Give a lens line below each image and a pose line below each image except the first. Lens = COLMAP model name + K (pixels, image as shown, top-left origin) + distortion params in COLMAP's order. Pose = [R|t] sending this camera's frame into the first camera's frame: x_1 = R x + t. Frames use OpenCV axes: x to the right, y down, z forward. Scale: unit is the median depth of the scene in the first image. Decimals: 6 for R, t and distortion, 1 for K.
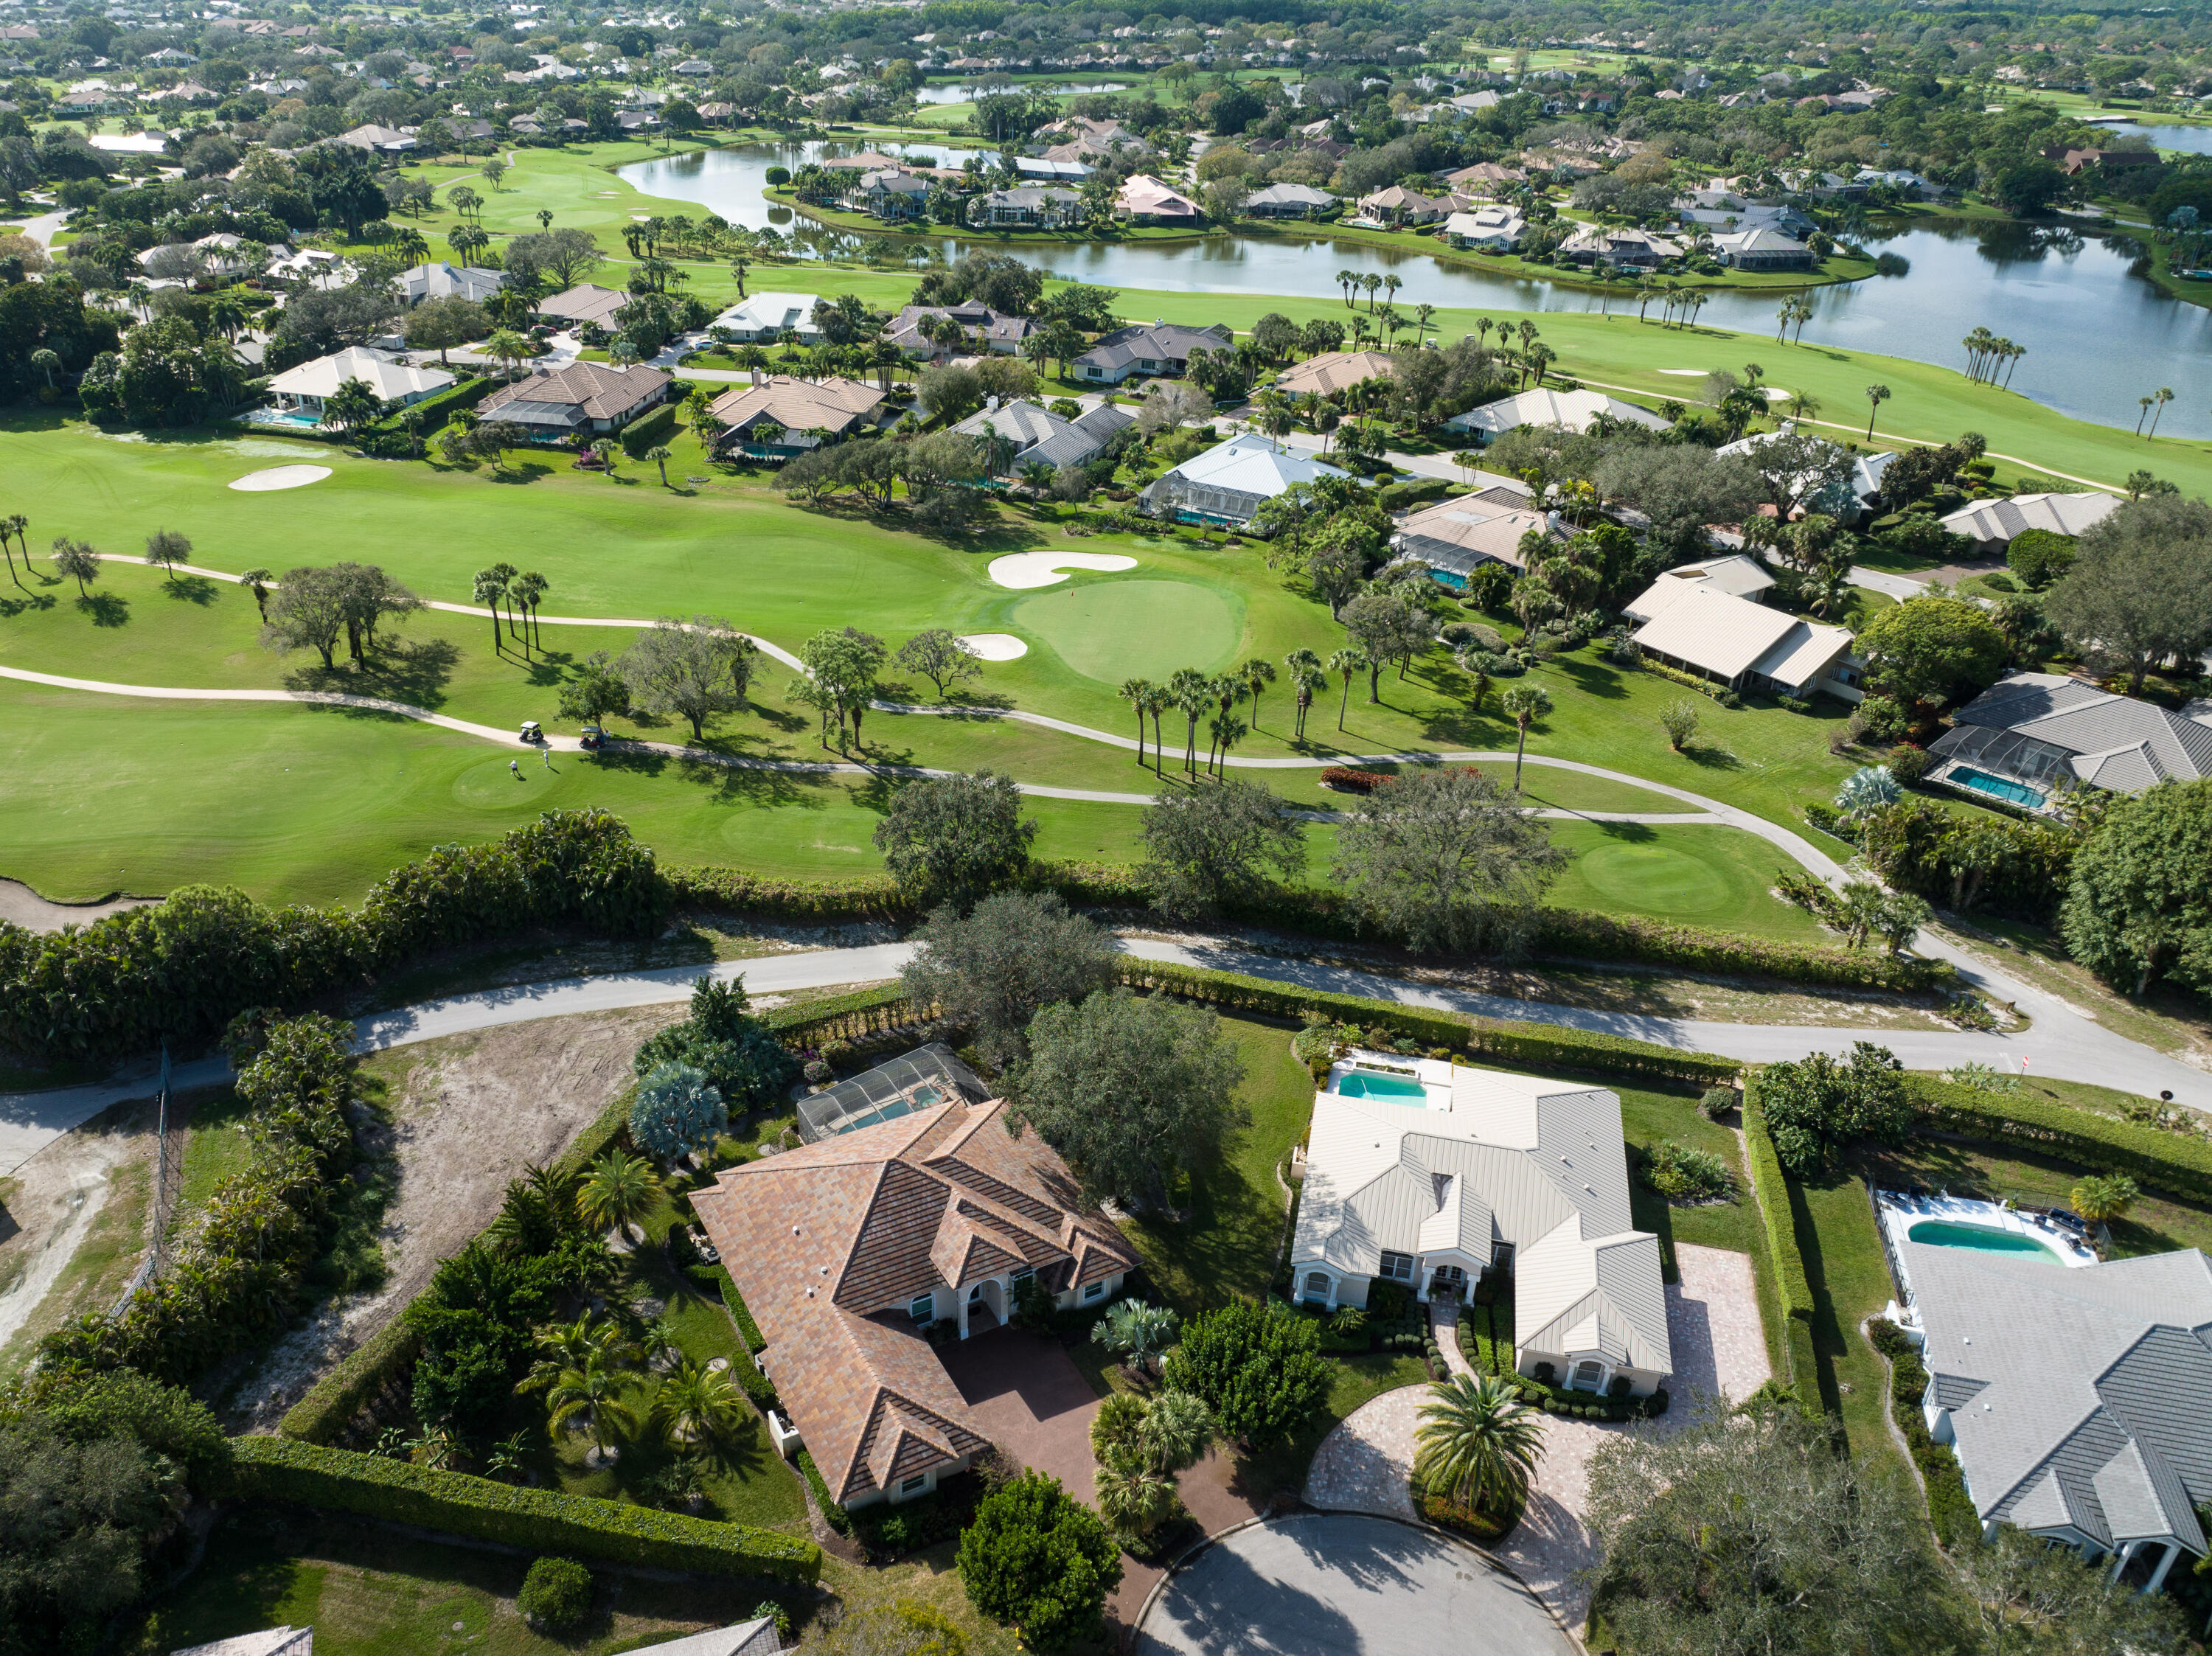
lens RADIAL K [[1669.1, 0, 996.6], [0, 1669.1, 893.2], [0, 0, 1]] dist [-0.029489, -0.023173]
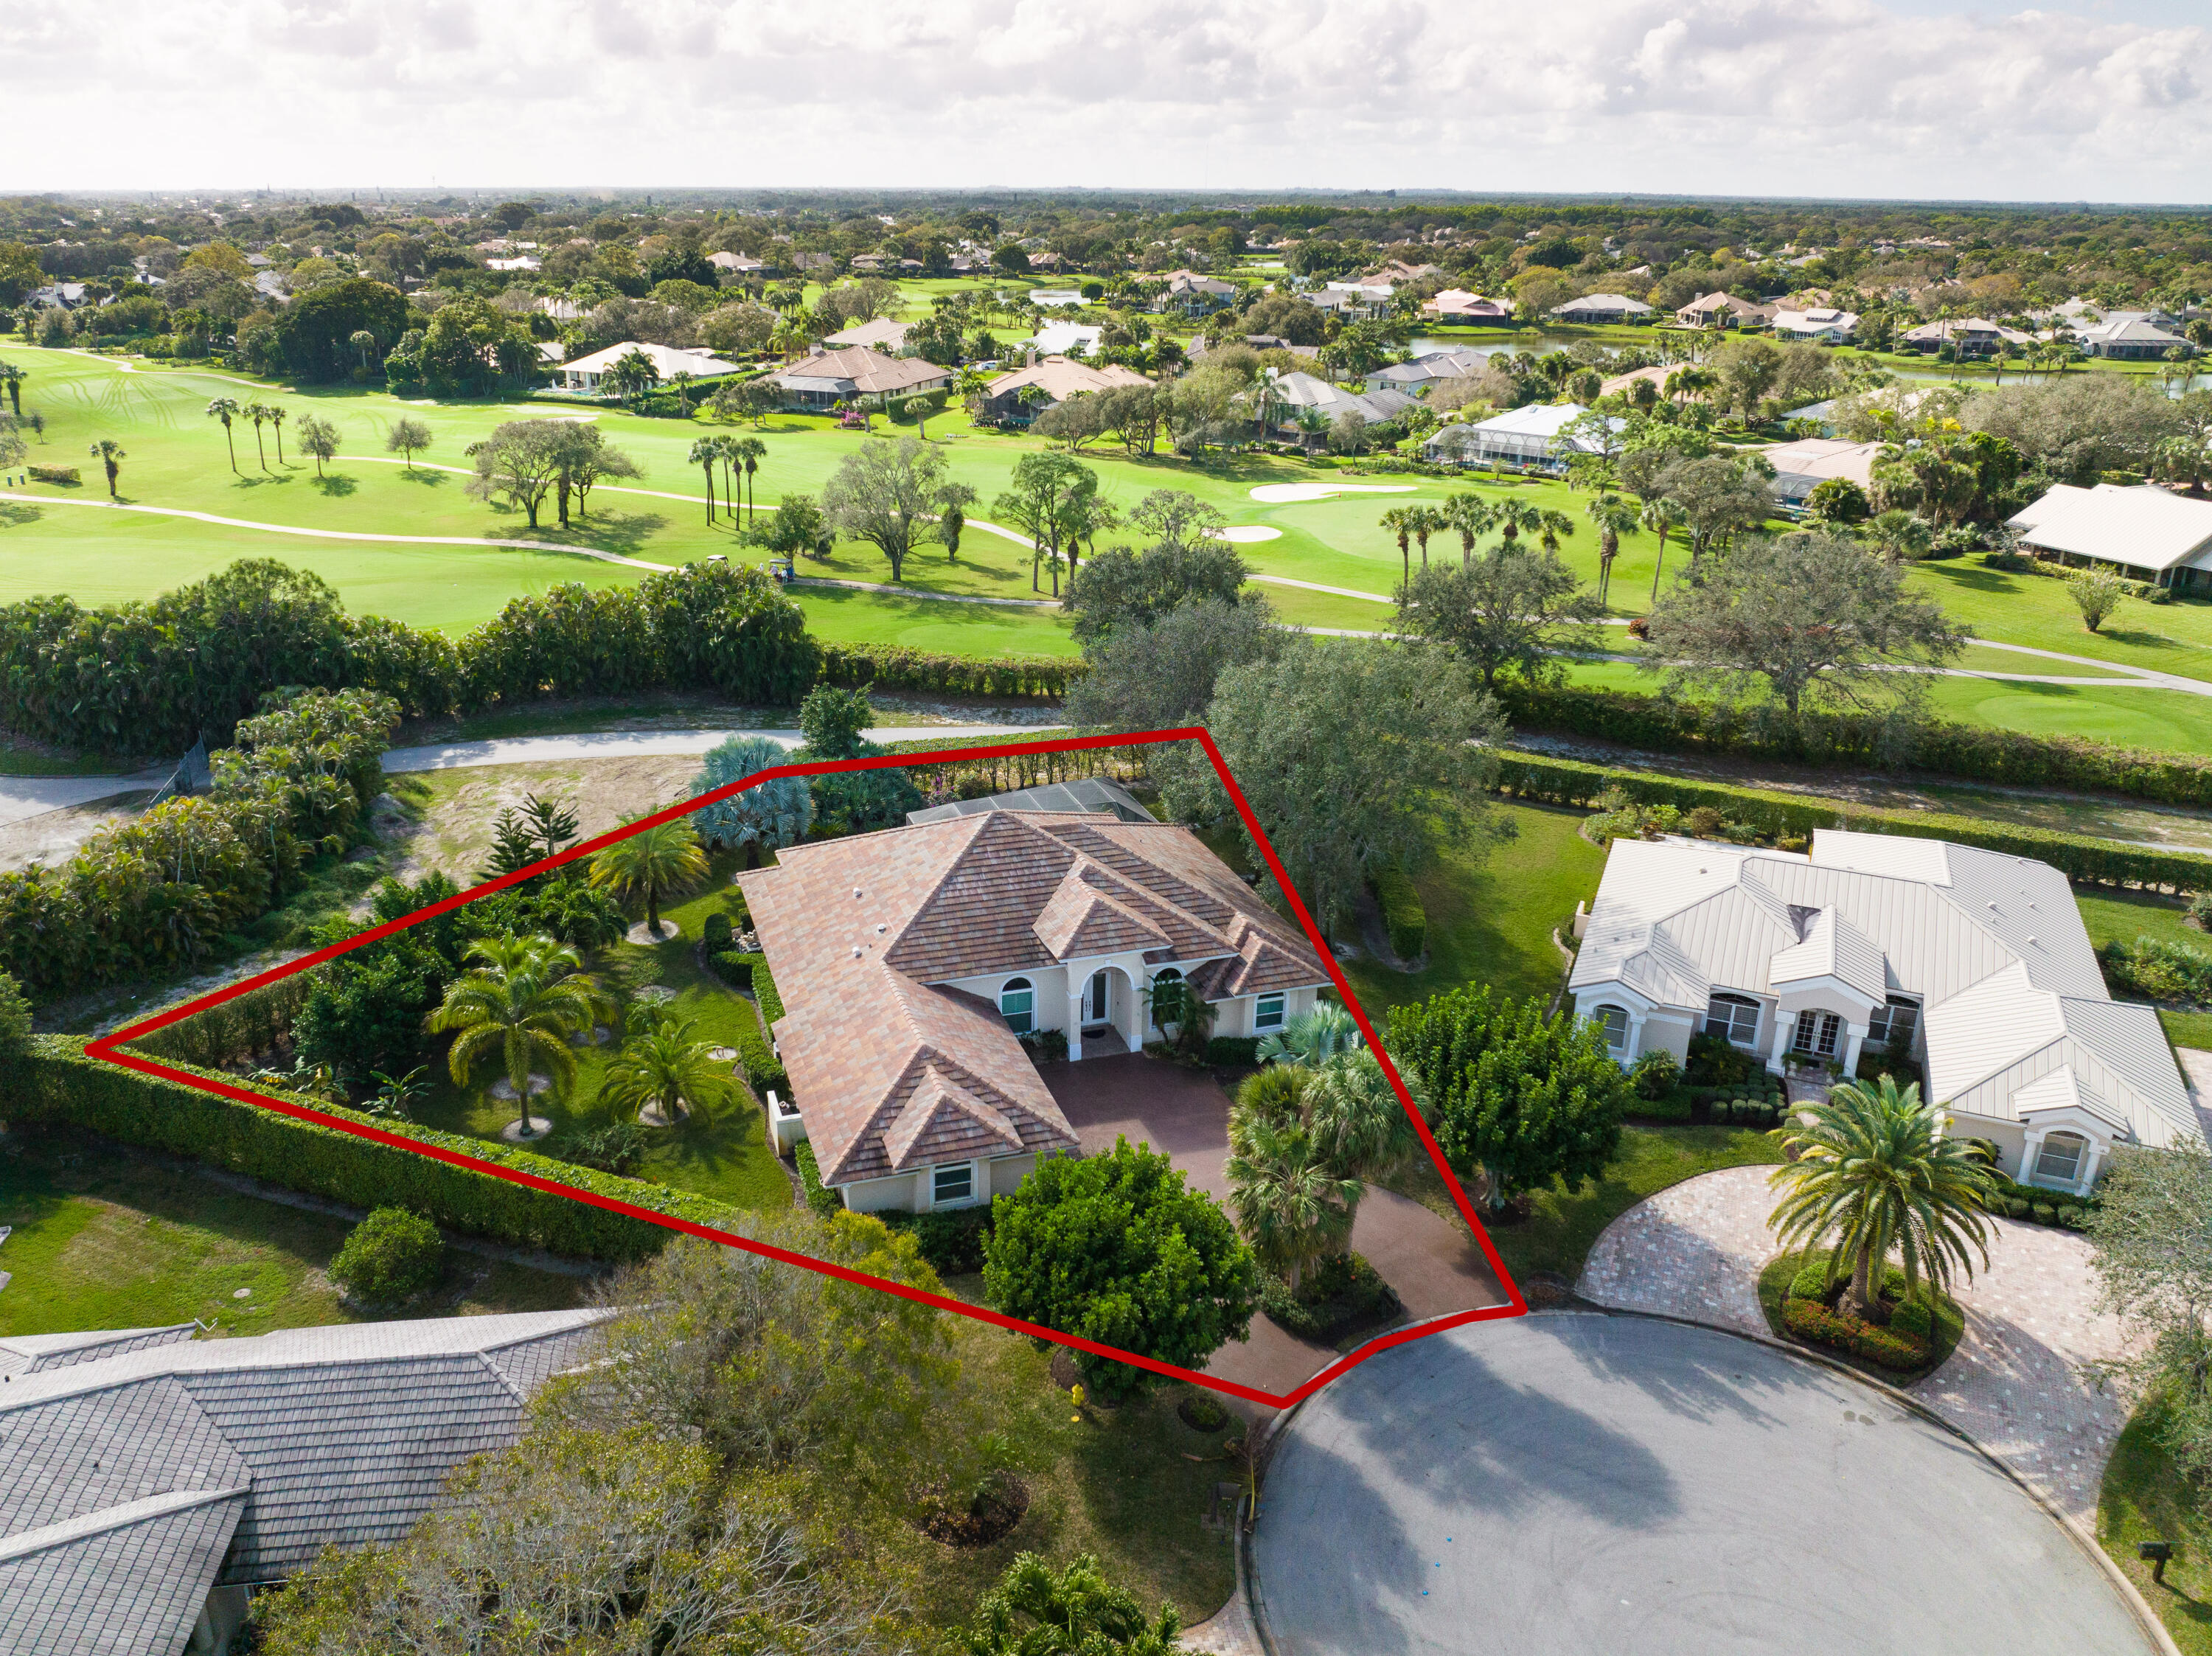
lens RADIAL K [[1647.9, 0, 1022.0], [0, 1647.9, 763.8], [0, 0, 1]] dist [-0.042016, 0.006615]
pose [[0.984440, 0.054823, -0.166952, 0.061593], [-0.086063, 0.978760, -0.186070, 0.257353], [0.153204, 0.197543, 0.968248, 0.291652]]
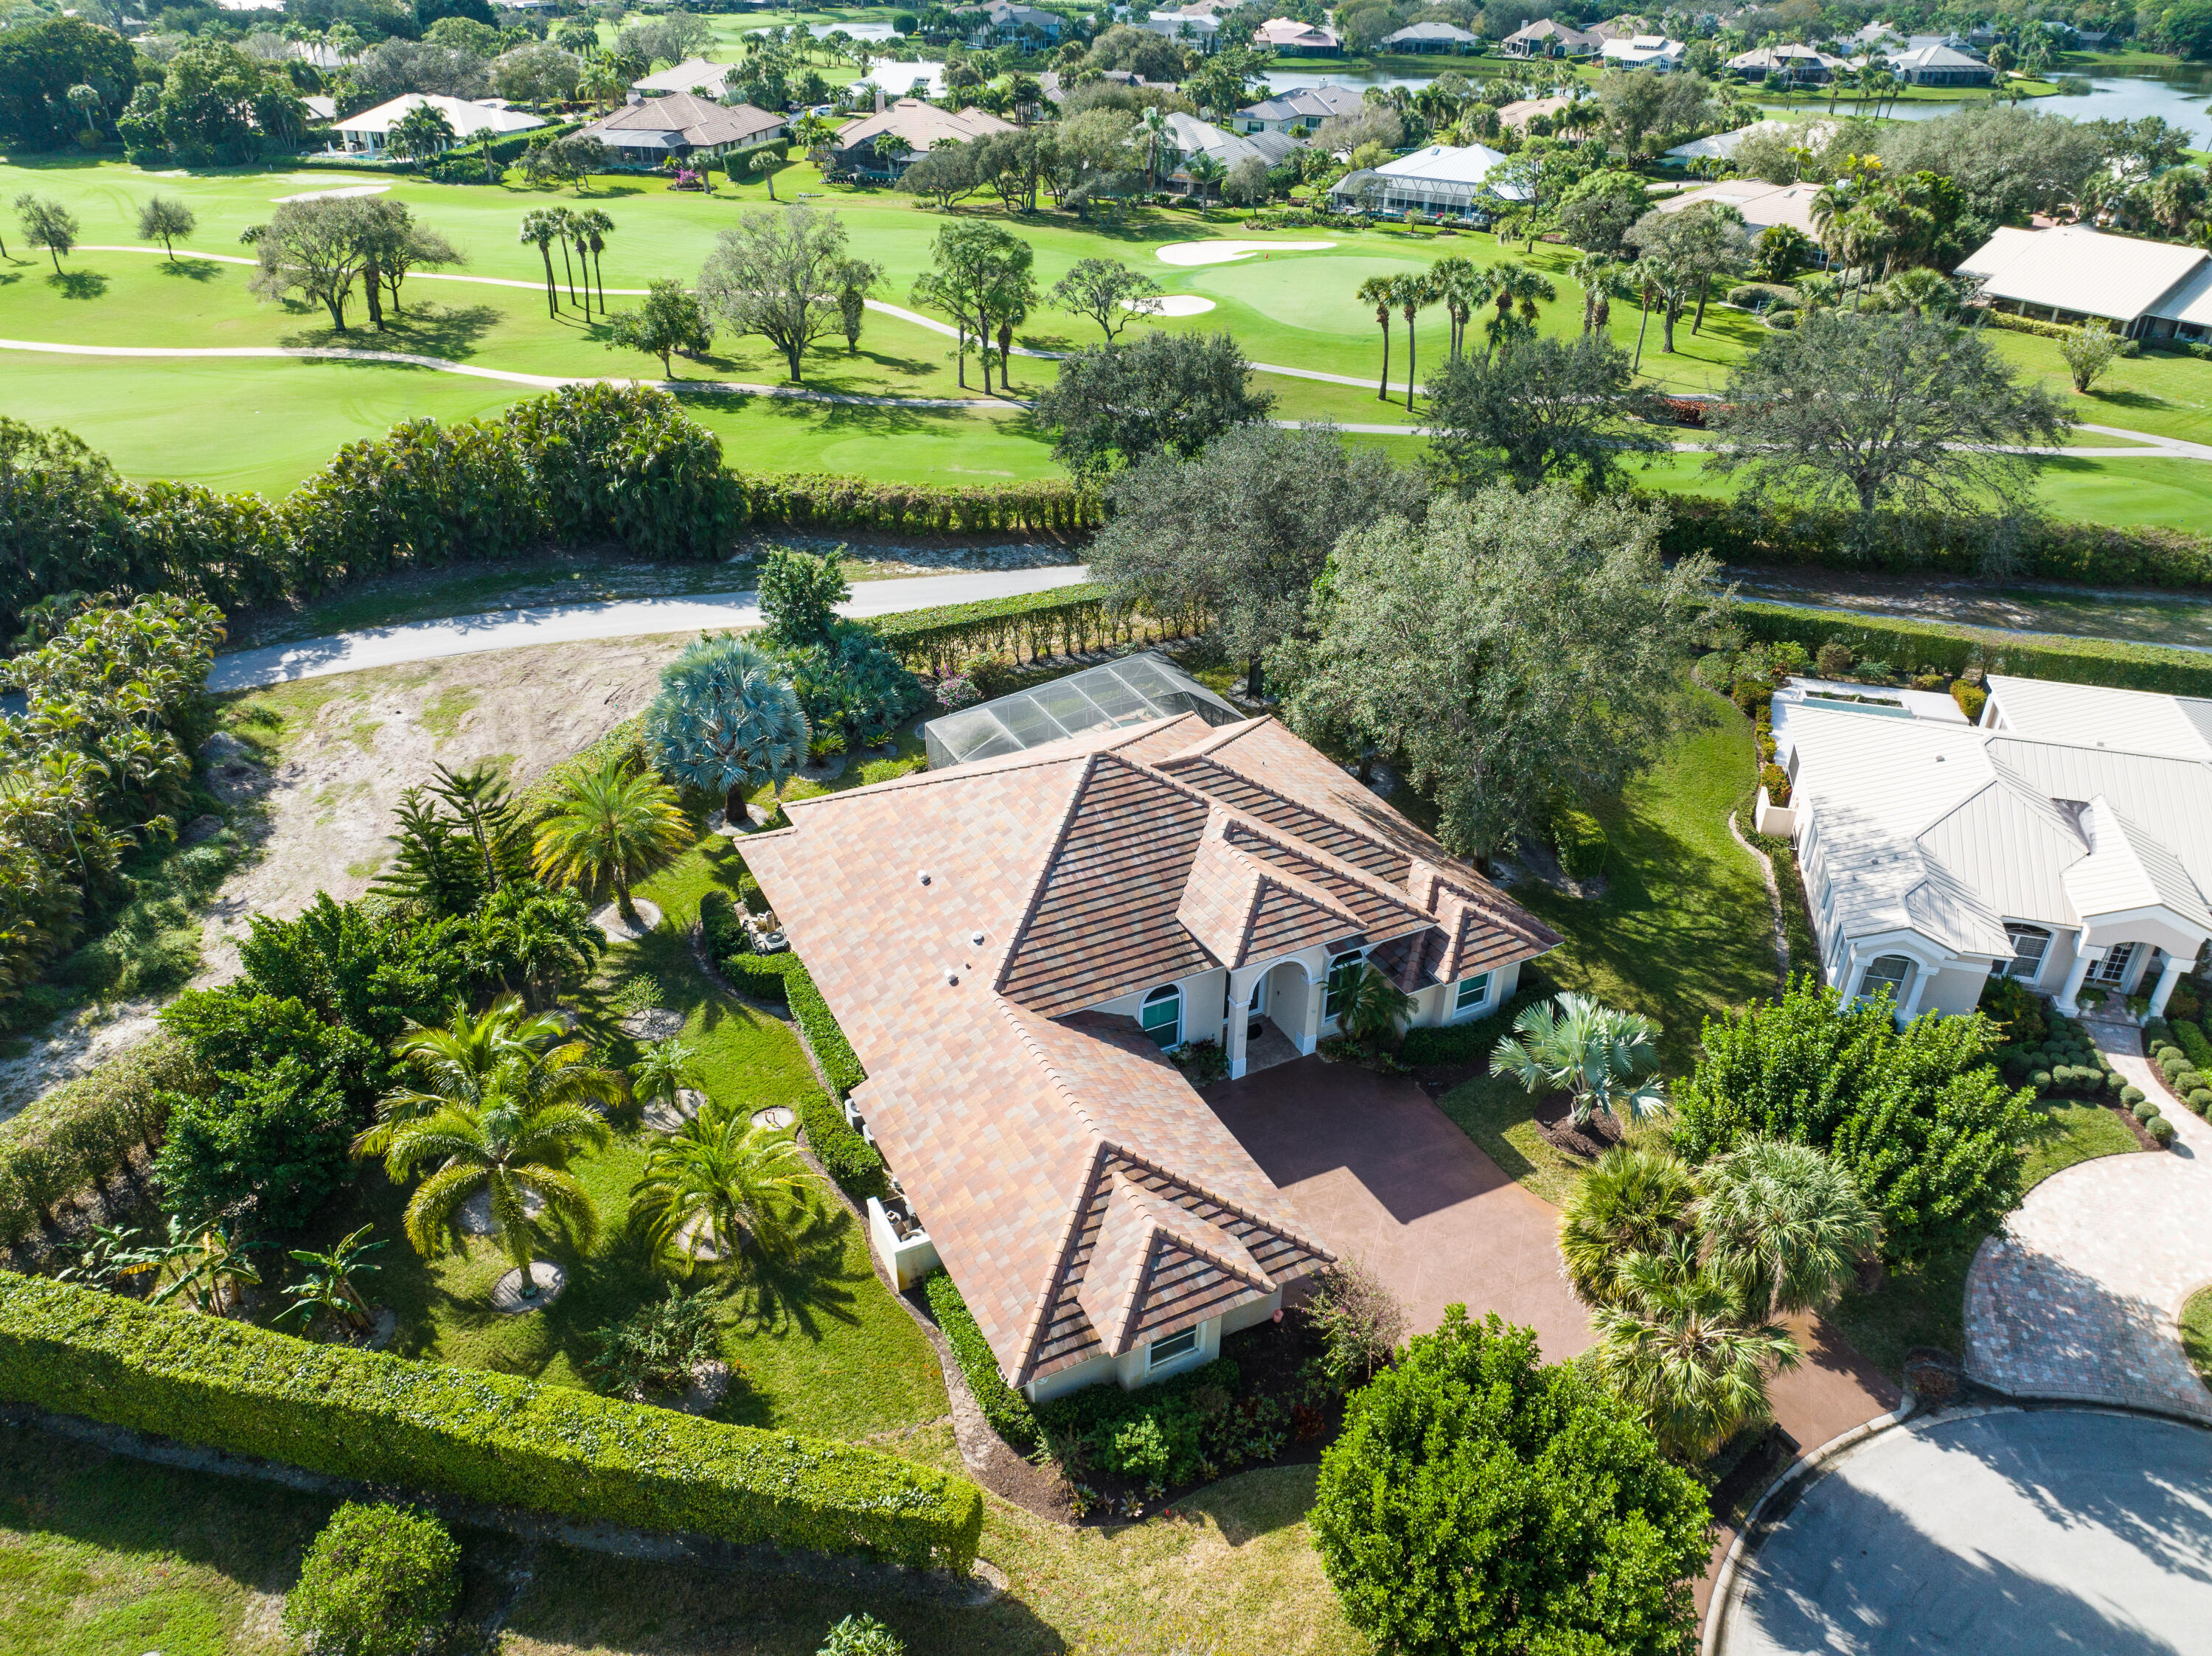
lens RADIAL K [[1559.7, 0, 1096.2], [0, 1559.7, 812.9], [0, 0, 1]] dist [-0.055811, 0.027545]
pose [[0.999972, 0.002497, -0.007094, -0.057407], [-0.002509, 0.999995, -0.001748, 0.171296], [0.007090, 0.001765, 0.999973, 0.467625]]
